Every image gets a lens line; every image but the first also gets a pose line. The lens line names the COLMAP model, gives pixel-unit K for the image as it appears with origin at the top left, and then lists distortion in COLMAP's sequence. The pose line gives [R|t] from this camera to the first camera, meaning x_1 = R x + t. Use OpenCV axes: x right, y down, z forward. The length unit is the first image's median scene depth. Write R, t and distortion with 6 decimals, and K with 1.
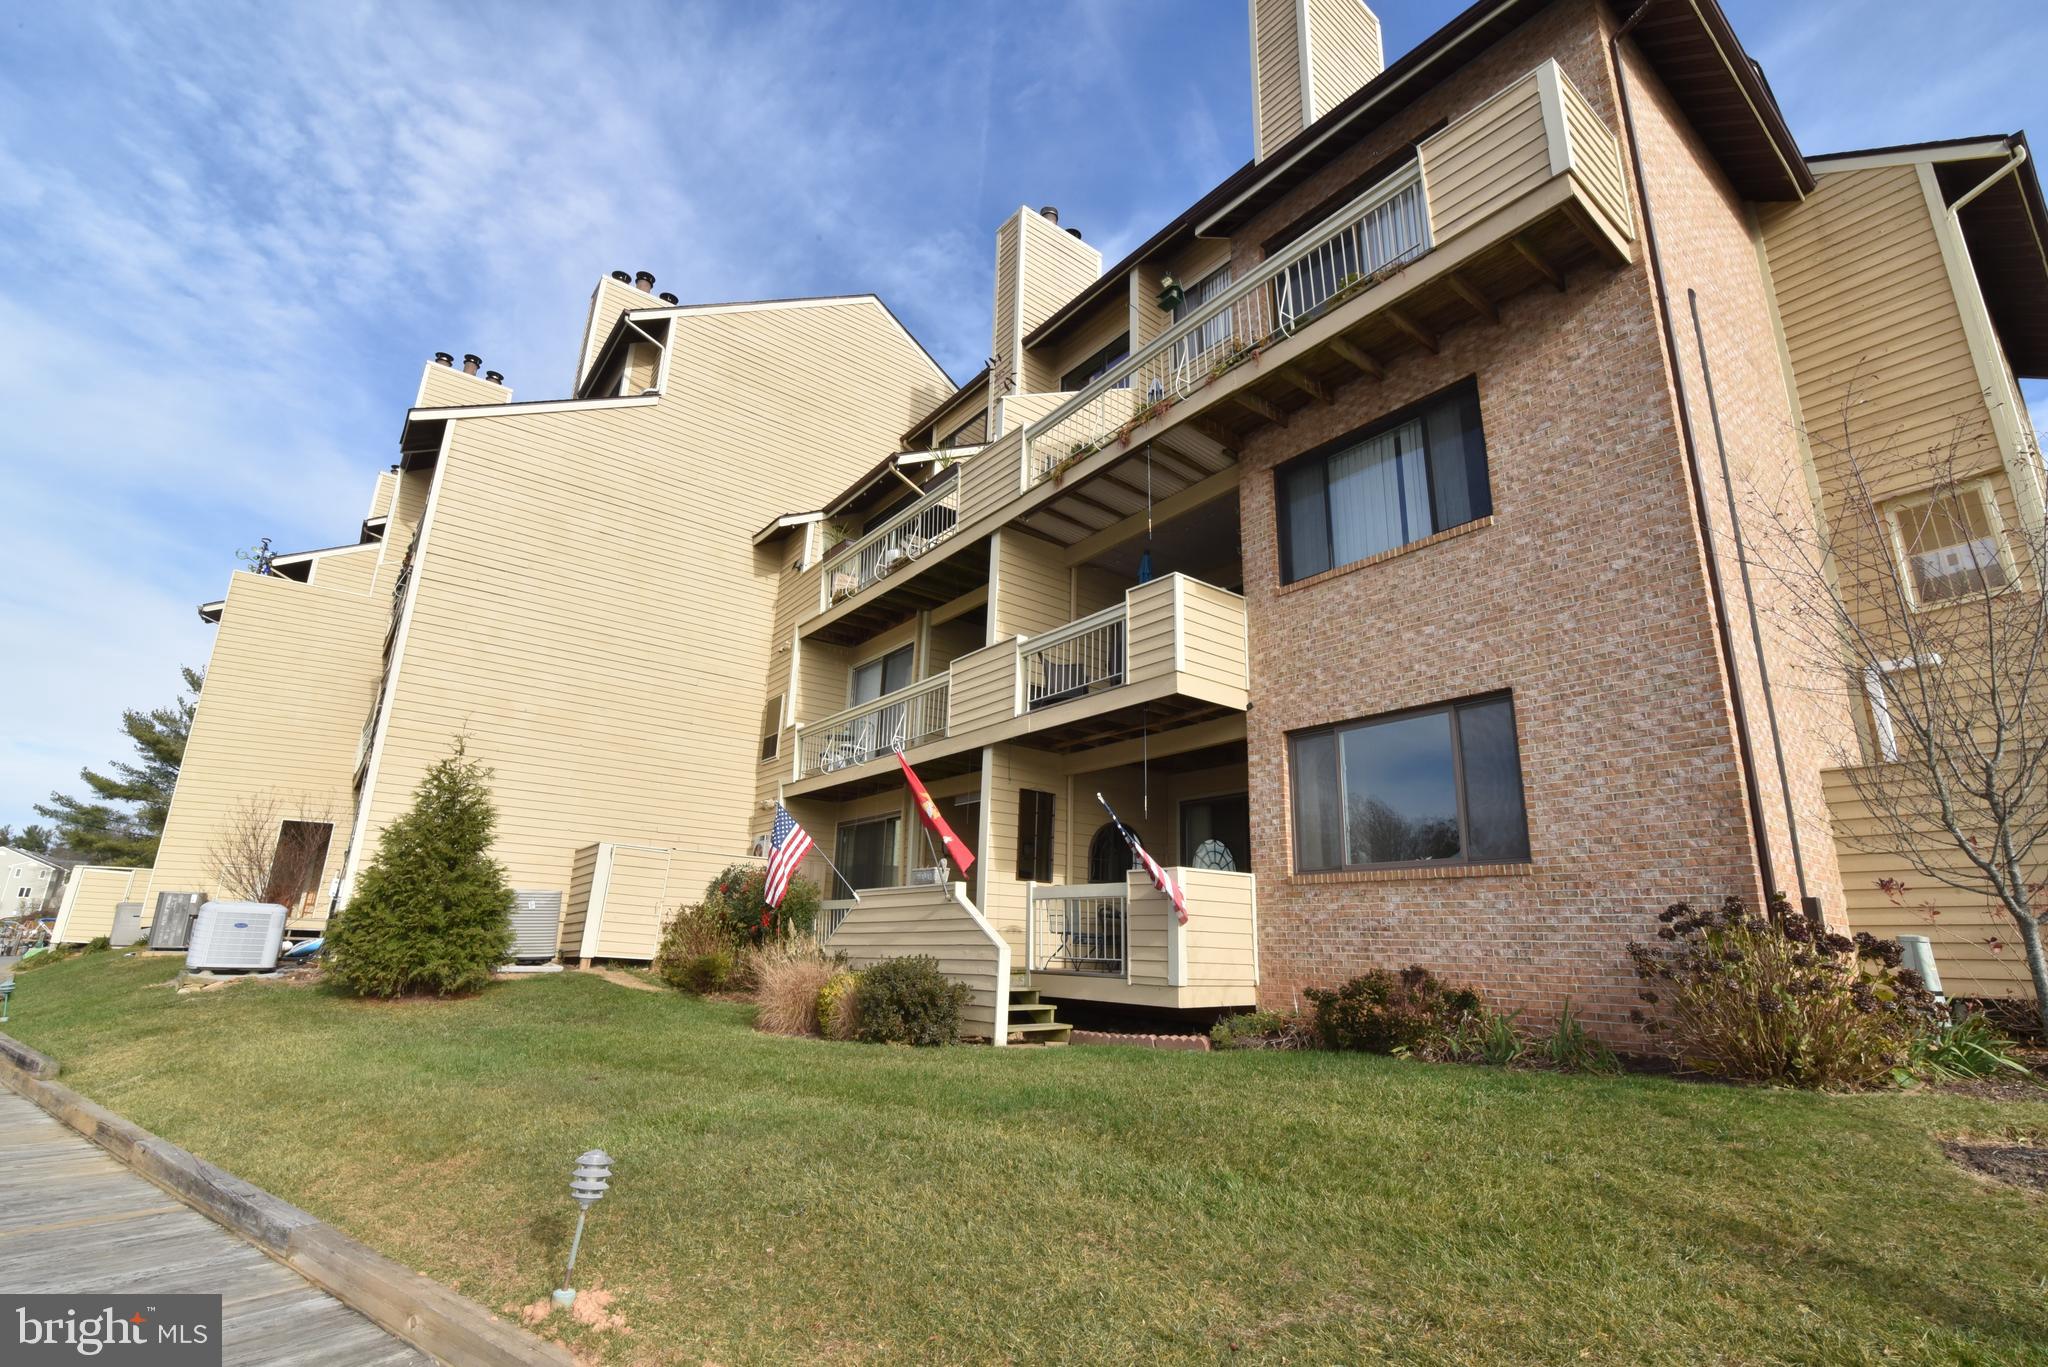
lens RADIAL K [[939.5, 0, 1022.0], [0, 939.5, 689.6], [0, 0, 1]] dist [-0.015835, -0.000224]
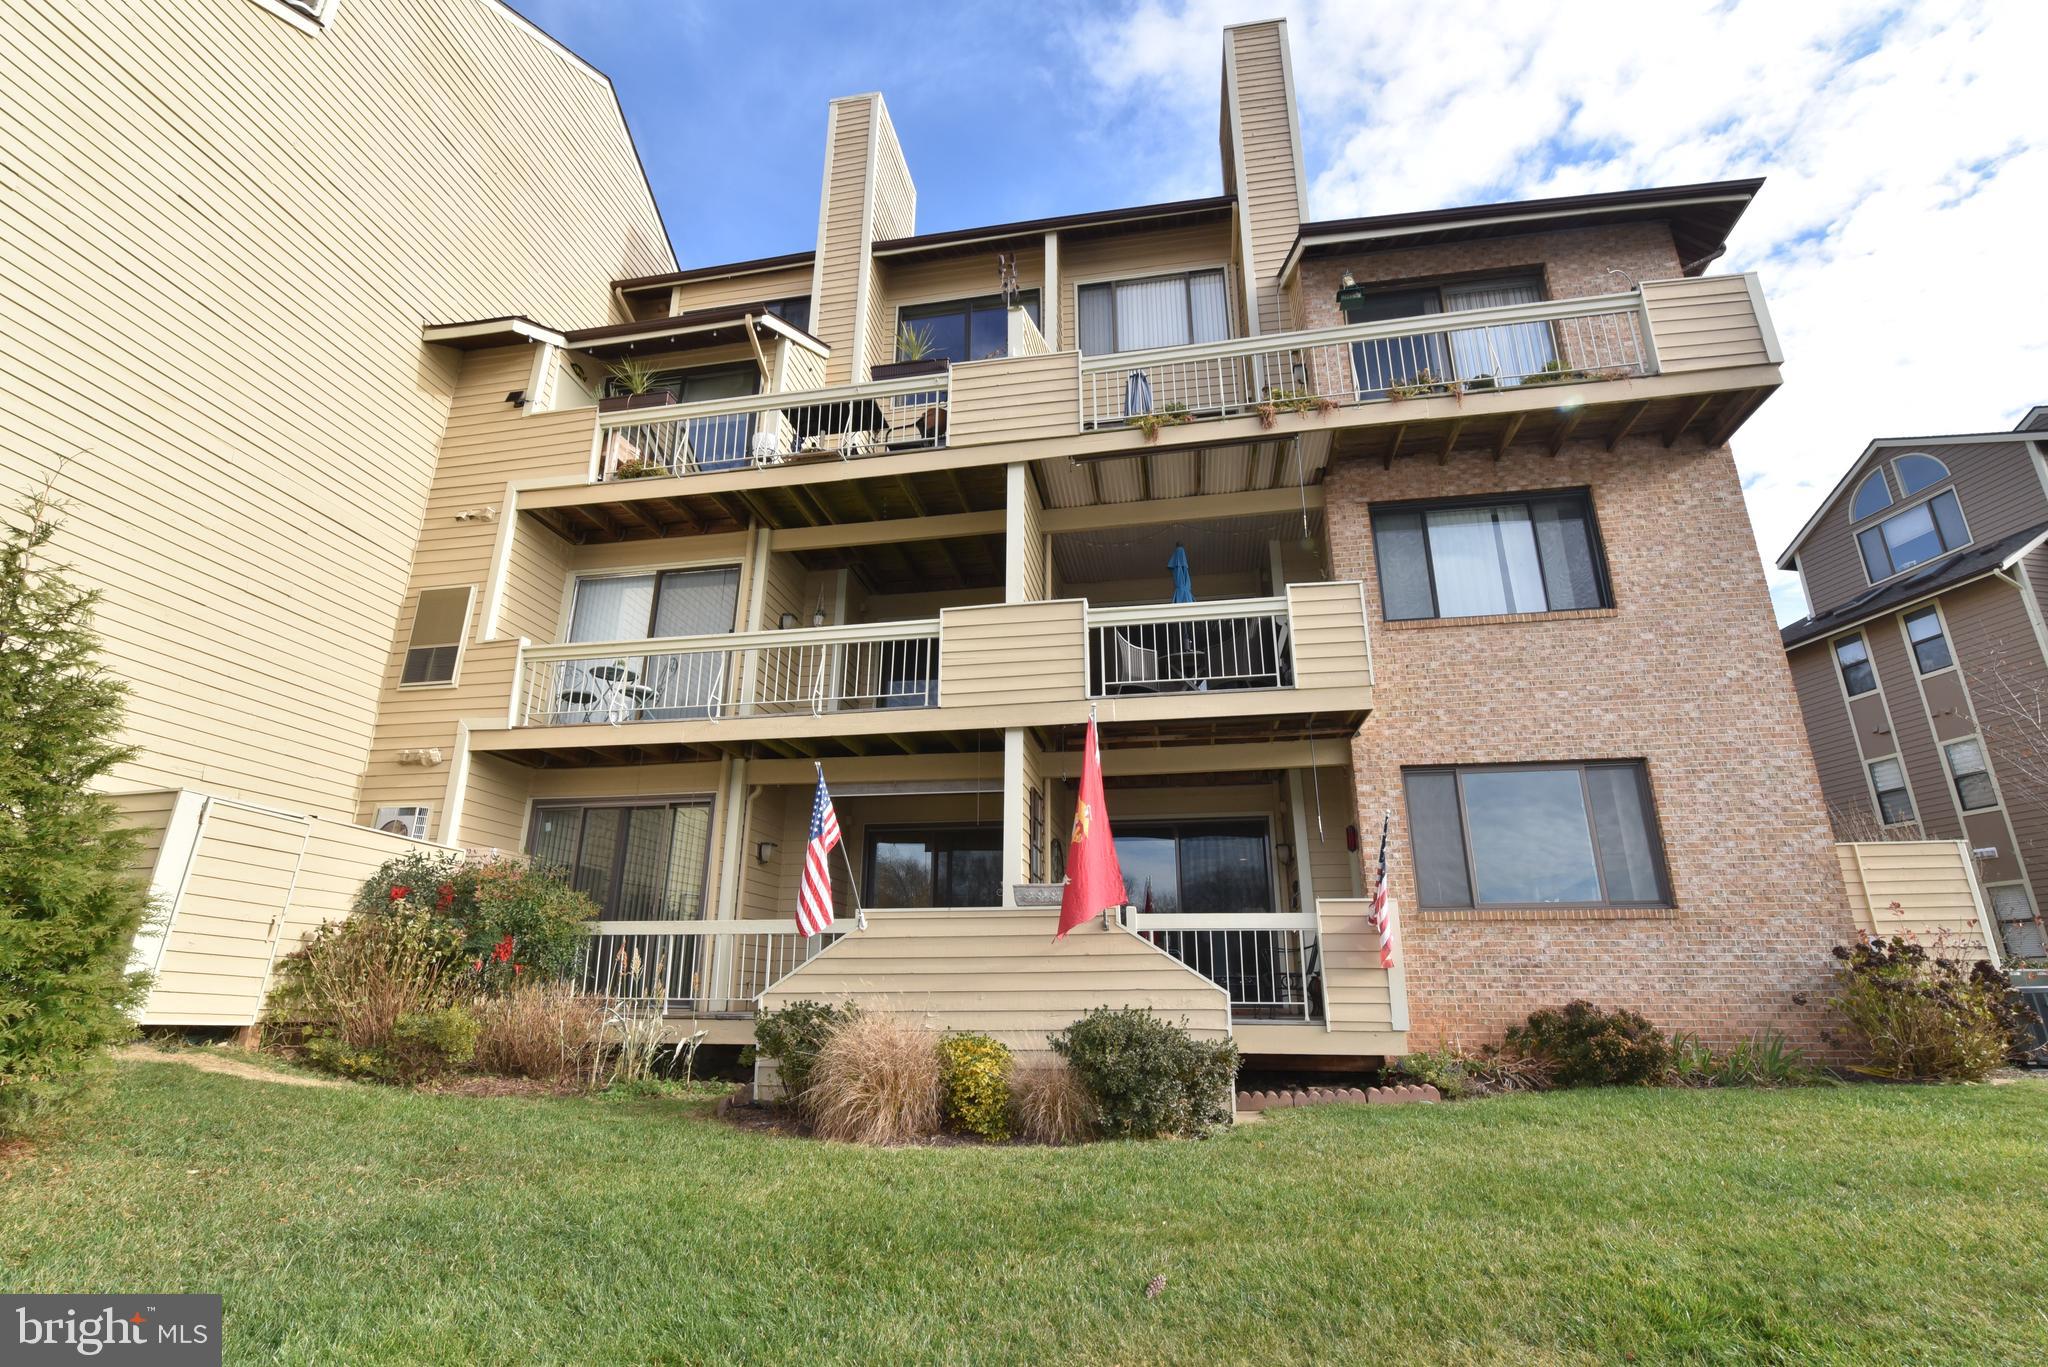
lens RADIAL K [[939.5, 0, 1022.0], [0, 939.5, 689.6], [0, 0, 1]] dist [-0.015835, -0.000224]
pose [[0.739150, 0.185781, 0.647412, -0.795833], [-0.166448, 0.981777, -0.091697, 0.146026], [-0.652650, -0.039982, 0.756604, 0.606770]]
